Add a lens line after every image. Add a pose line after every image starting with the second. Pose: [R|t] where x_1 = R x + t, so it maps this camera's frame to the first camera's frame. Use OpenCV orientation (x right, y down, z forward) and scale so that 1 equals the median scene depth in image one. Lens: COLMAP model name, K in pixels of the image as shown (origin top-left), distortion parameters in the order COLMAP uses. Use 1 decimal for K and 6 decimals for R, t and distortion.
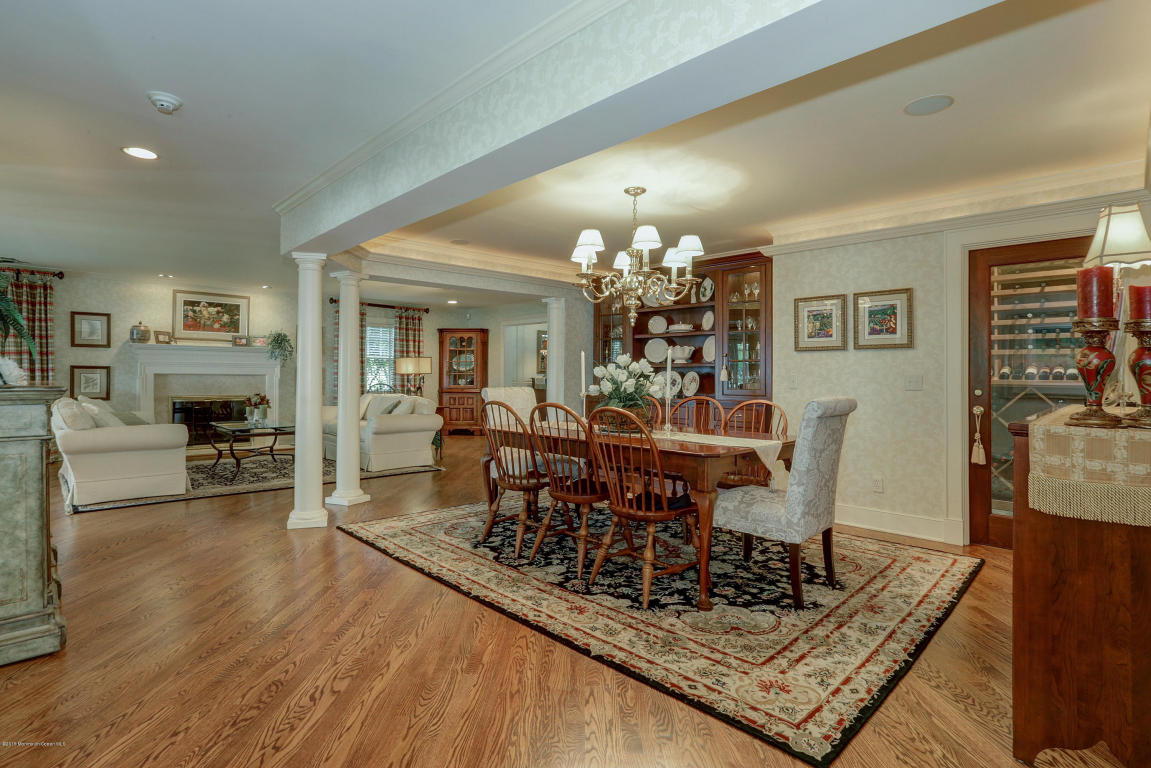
lens RADIAL K [[561.0, 0, 551.5], [0, 561.0, 374.0], [0, 0, 1]] dist [-0.039867, 0.021073]
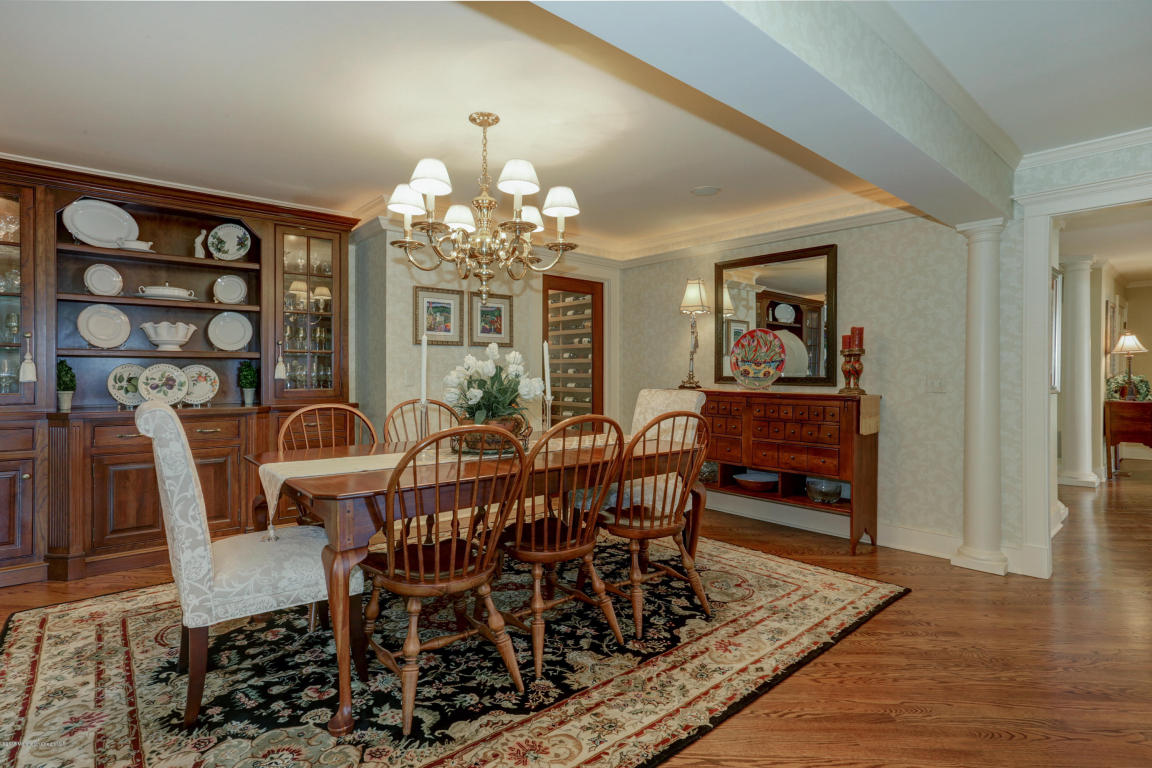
lens RADIAL K [[580.8, 0, 576.0], [0, 580.8, 384.0], [0, 0, 1]] dist [-0.034408, 0.000674]
pose [[0.035755, -0.028503, 0.998954, -0.660692], [-0.007313, 0.999559, 0.028782, -0.006684], [-0.999334, -0.008334, 0.035530, 0.947072]]
